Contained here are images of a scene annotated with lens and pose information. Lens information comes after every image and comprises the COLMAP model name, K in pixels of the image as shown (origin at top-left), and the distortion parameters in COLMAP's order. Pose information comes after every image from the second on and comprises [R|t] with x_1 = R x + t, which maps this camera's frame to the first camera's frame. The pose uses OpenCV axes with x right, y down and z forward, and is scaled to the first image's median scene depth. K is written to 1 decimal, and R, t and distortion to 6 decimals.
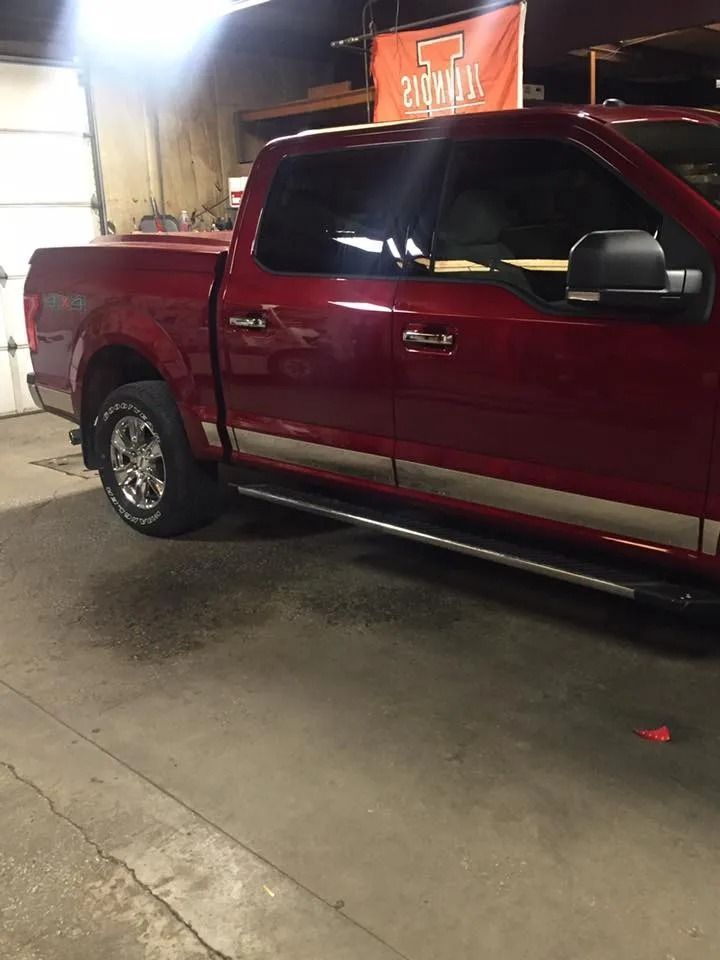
lens RADIAL K [[914.7, 0, 360.0], [0, 914.7, 480.0], [0, 0, 1]] dist [0.096914, -0.129892]
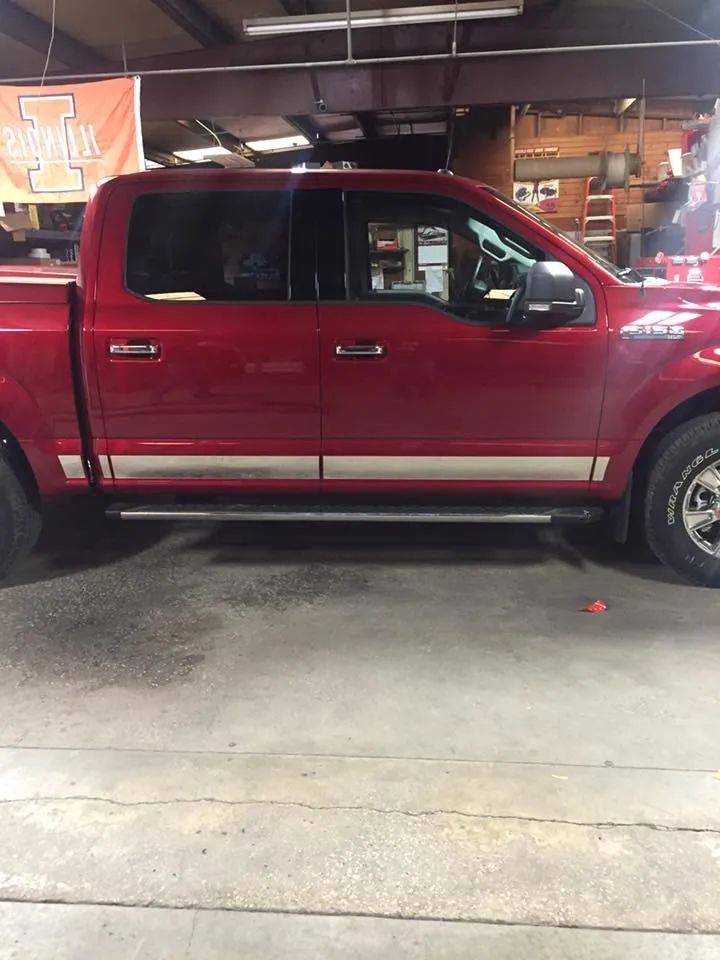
lens RADIAL K [[778.4, 0, 360.0], [0, 778.4, 480.0], [0, 0, 1]] dist [0.104981, -0.146452]
pose [[0.785959, -0.144312, 0.601201, -0.452571], [0.158209, 0.986947, 0.030078, -0.012564], [-0.597695, 0.071475, 0.798531, 0.145803]]
